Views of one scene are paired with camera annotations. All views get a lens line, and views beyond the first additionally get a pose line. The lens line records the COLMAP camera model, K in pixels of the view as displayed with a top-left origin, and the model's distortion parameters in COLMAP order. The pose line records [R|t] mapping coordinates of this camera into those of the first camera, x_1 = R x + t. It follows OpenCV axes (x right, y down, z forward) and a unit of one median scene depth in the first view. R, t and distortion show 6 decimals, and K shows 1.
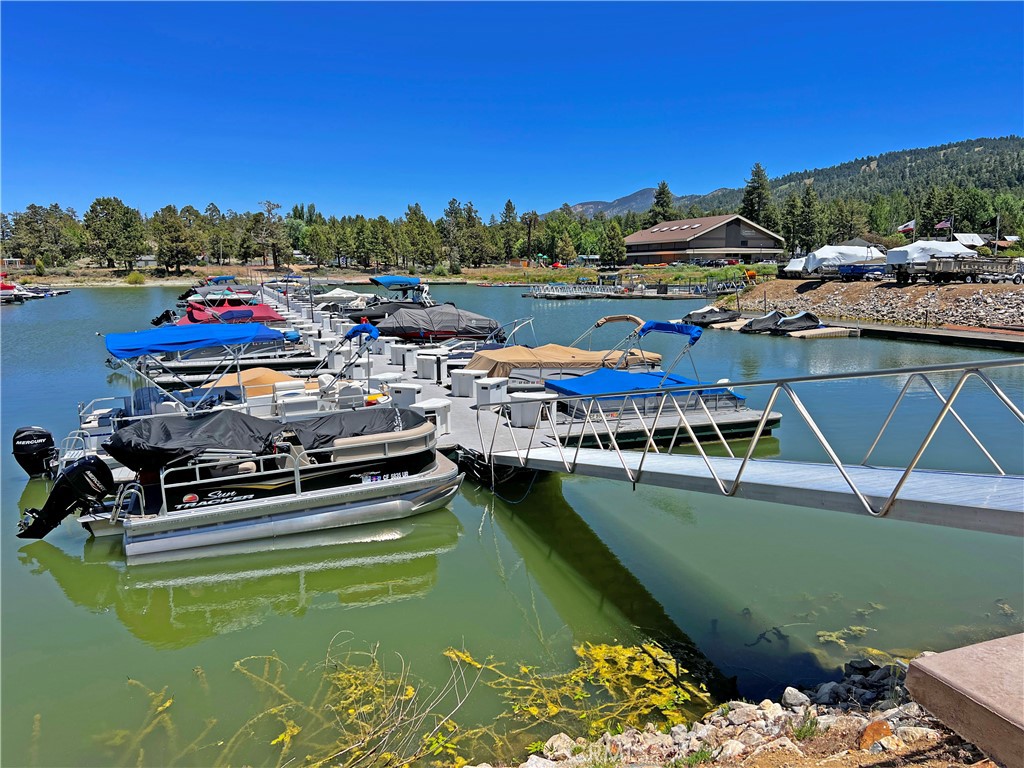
lens RADIAL K [[762.5, 0, 512.0], [0, 762.5, 384.0], [0, 0, 1]] dist [0.102596, -0.152966]
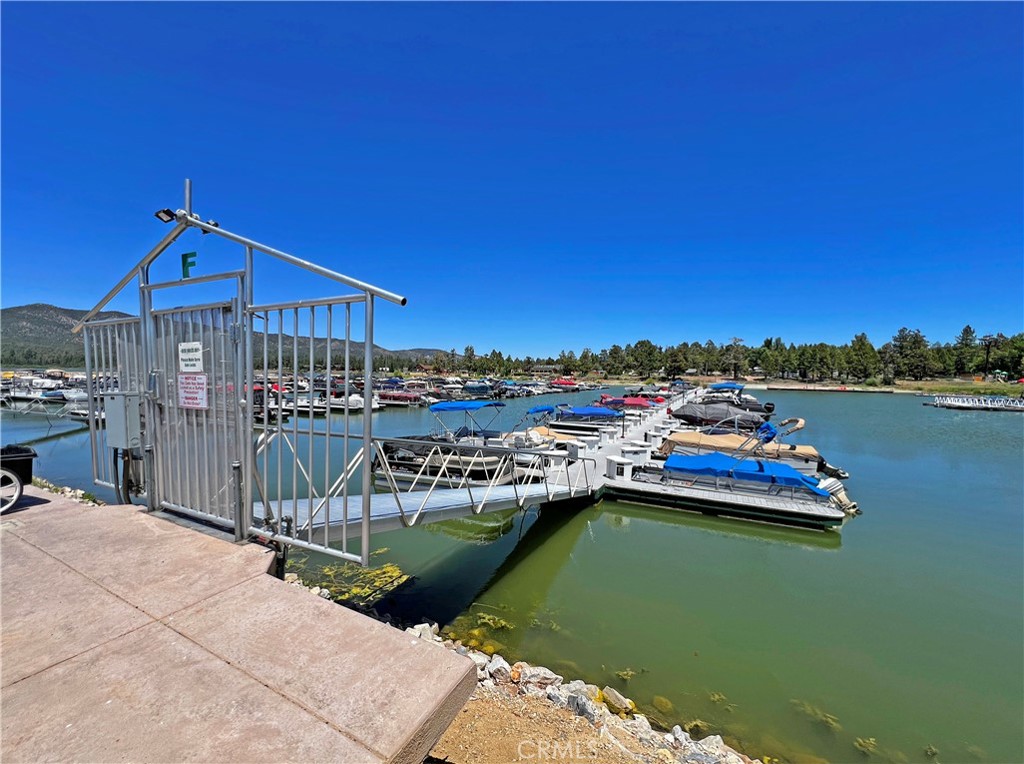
lens RADIAL K [[433.5, 0, 480.3], [0, 433.5, 403.6], [0, 0, 1]] dist [-0.002615, 0.000052]
pose [[0.645029, 0.068195, -0.761109, 0.141209], [-0.133790, 0.990704, -0.024619, -0.010211], [0.752355, 0.117709, 0.648157, 0.052229]]
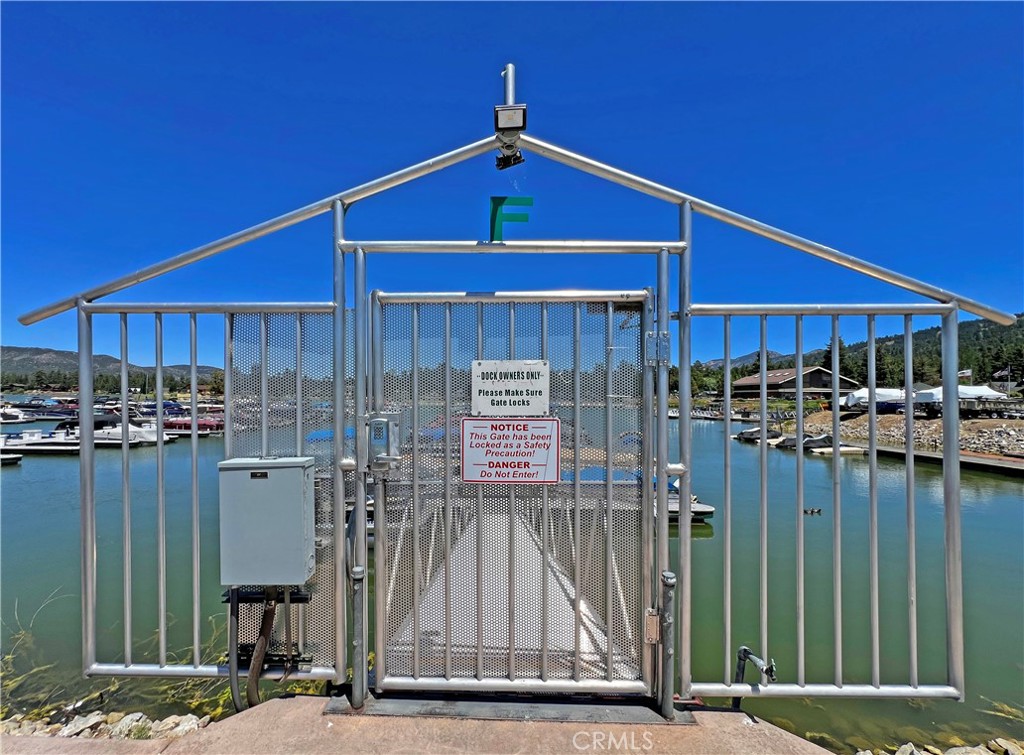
lens RADIAL K [[430.0, 0, 486.5], [0, 430.0, 398.5], [0, 0, 1]] dist [0.000009, -0.000135]
pose [[0.923017, 0.015836, -0.384433, 0.078220], [-0.072187, 0.988537, -0.132600, -0.007490], [0.377927, 0.150143, 0.913580, 0.029875]]
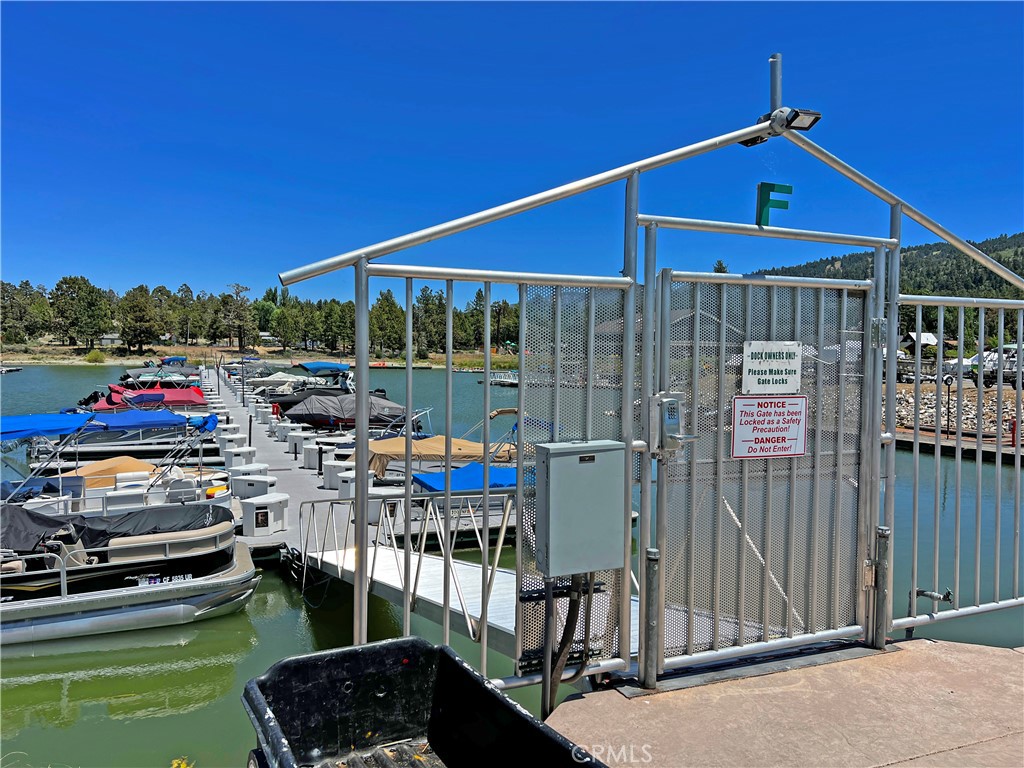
lens RADIAL K [[762.5, 0, 512.0], [0, 762.5, 384.0], [0, 0, 1]] dist [0.102596, -0.152966]
pose [[0.999224, 0.022715, 0.032184, 0.044359], [-0.019002, 0.993606, -0.111294, -0.004138], [-0.034506, 0.110596, 0.993266, -0.000338]]
